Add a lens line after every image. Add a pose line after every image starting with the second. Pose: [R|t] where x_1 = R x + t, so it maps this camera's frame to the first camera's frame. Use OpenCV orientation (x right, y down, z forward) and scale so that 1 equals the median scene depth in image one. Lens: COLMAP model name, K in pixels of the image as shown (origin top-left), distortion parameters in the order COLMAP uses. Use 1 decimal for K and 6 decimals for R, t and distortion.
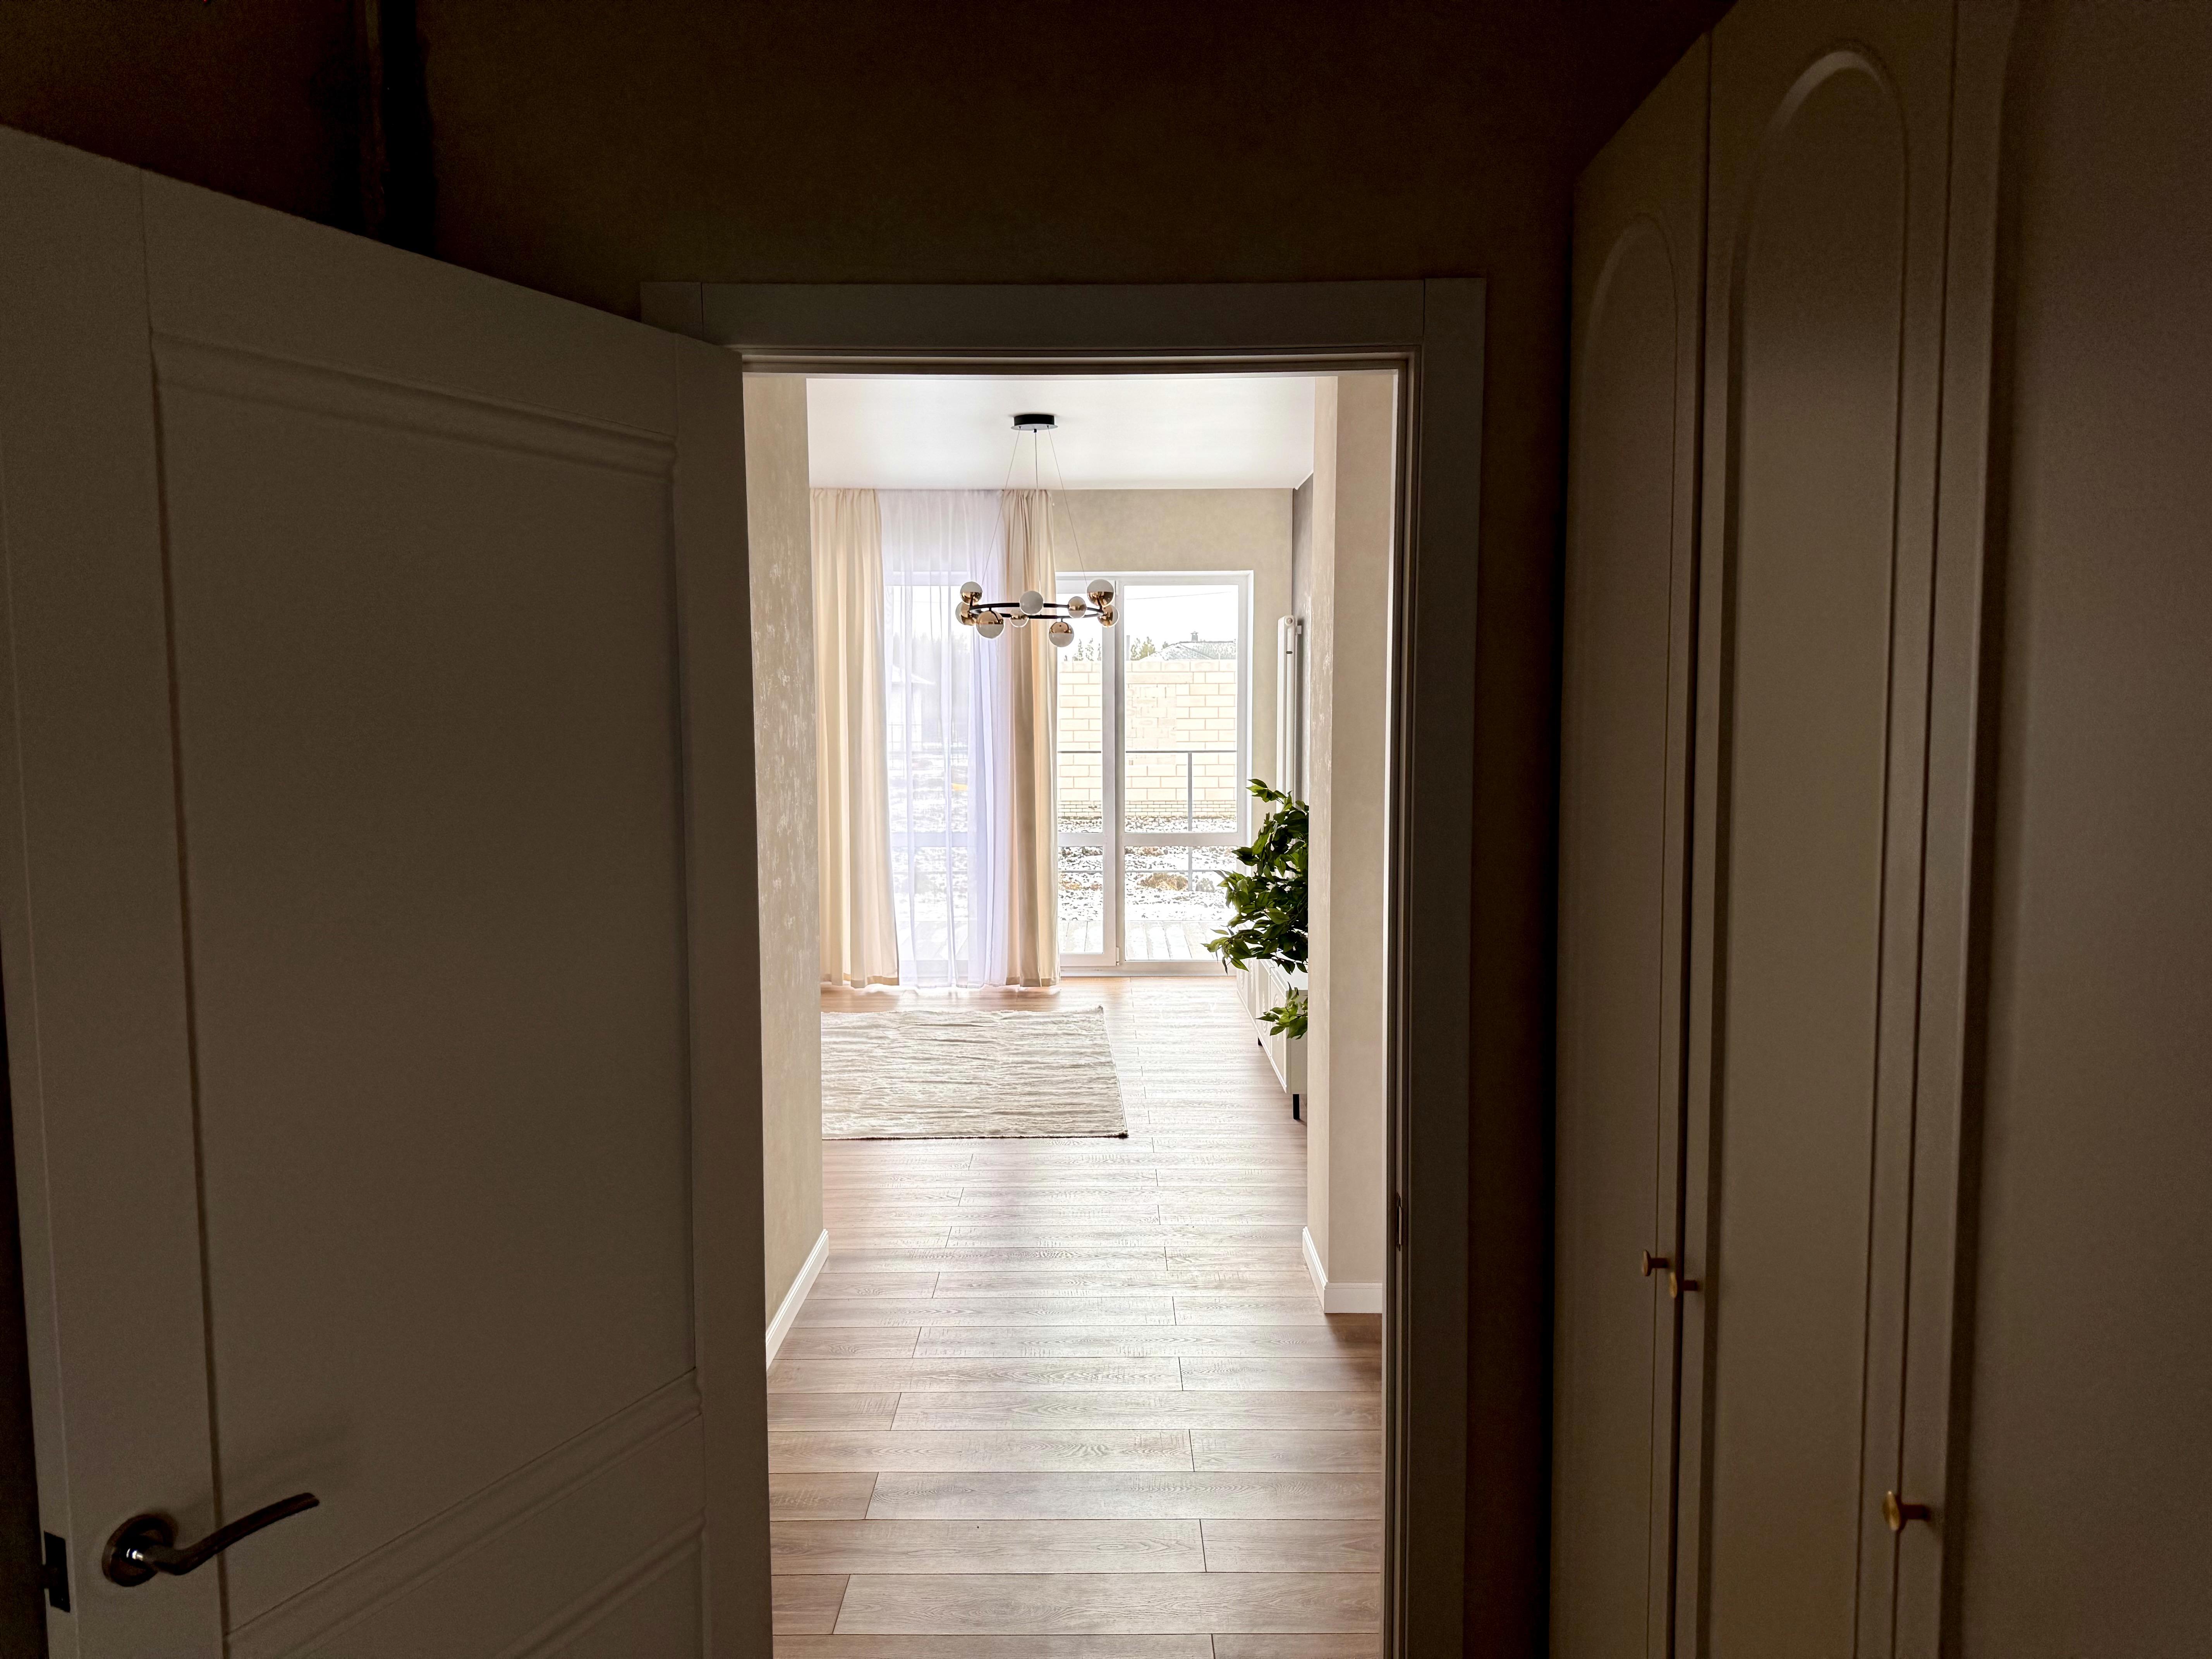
lens RADIAL K [[1634.1, 0, 1106.0], [0, 1634.1, 829.5], [0, 0, 1]] dist [0.009595, -0.001436]
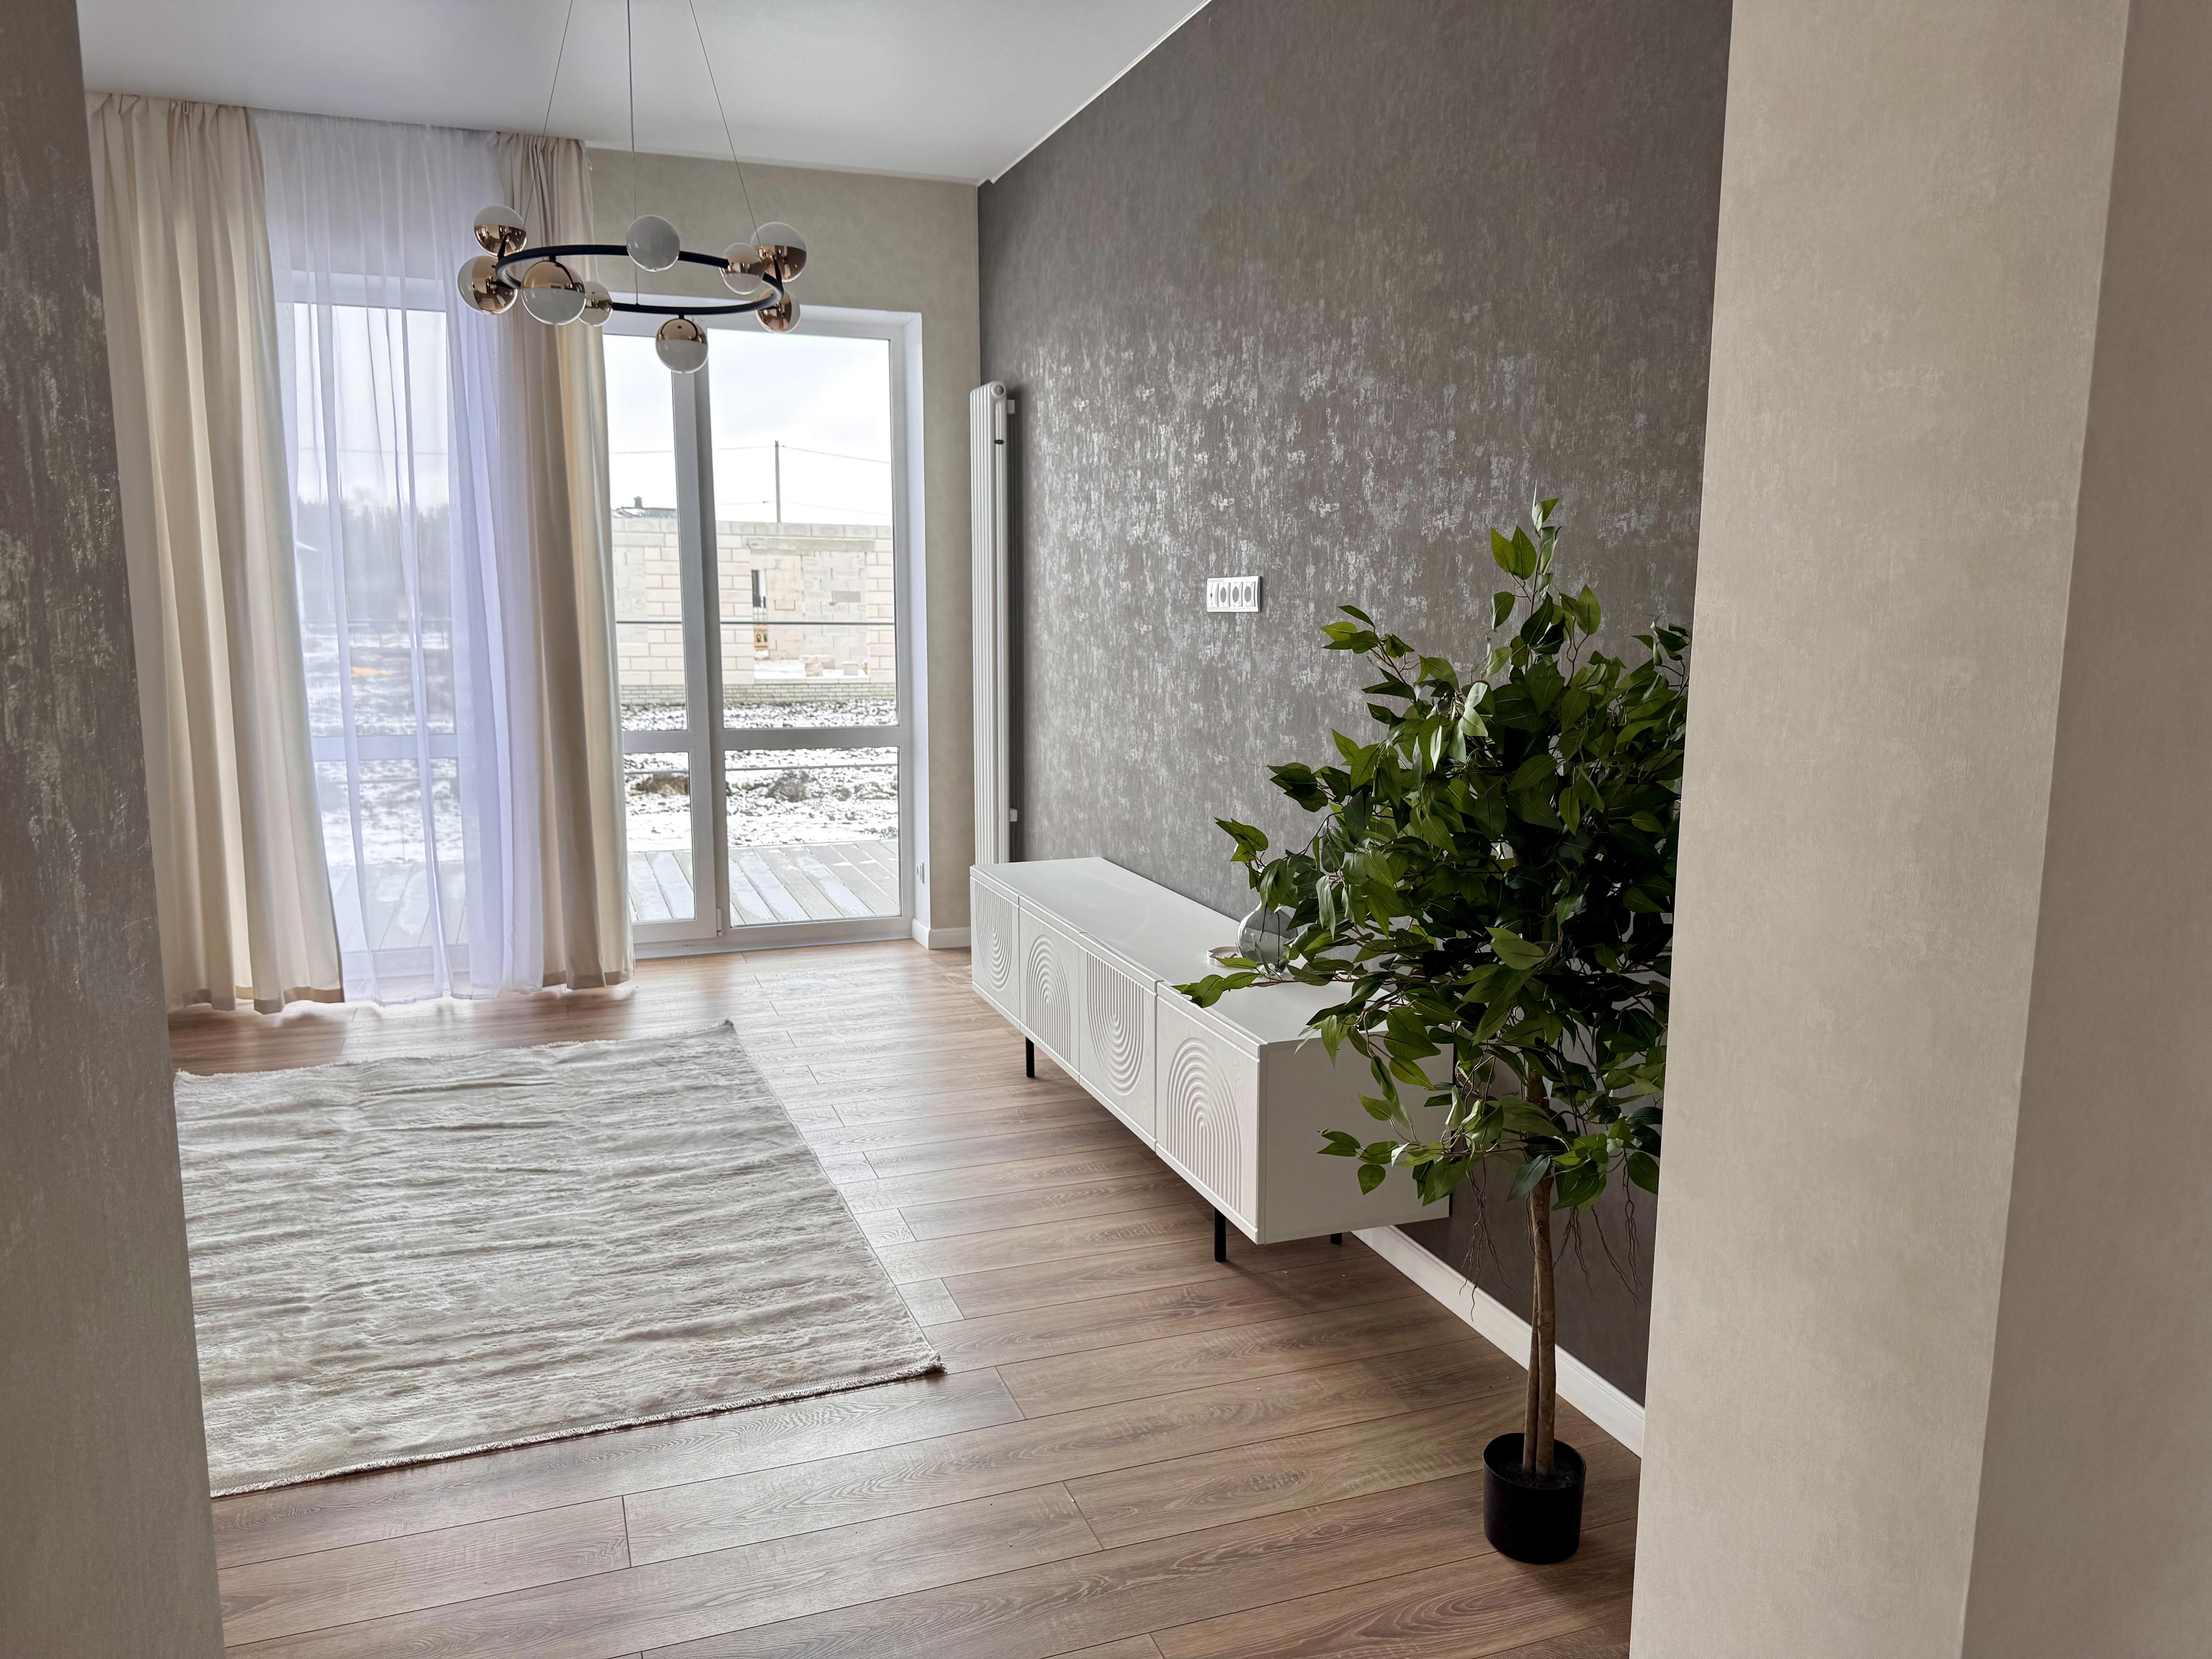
lens RADIAL K [[1634.1, 0, 1106.0], [0, 1634.1, 829.5], [0, 0, 1]] dist [0.009595, -0.001436]
pose [[0.941547, -0.040483, 0.334439, -0.074117], [0.017045, 0.997207, 0.072723, -0.002172], [-0.336449, -0.062772, 0.939607, 0.428477]]
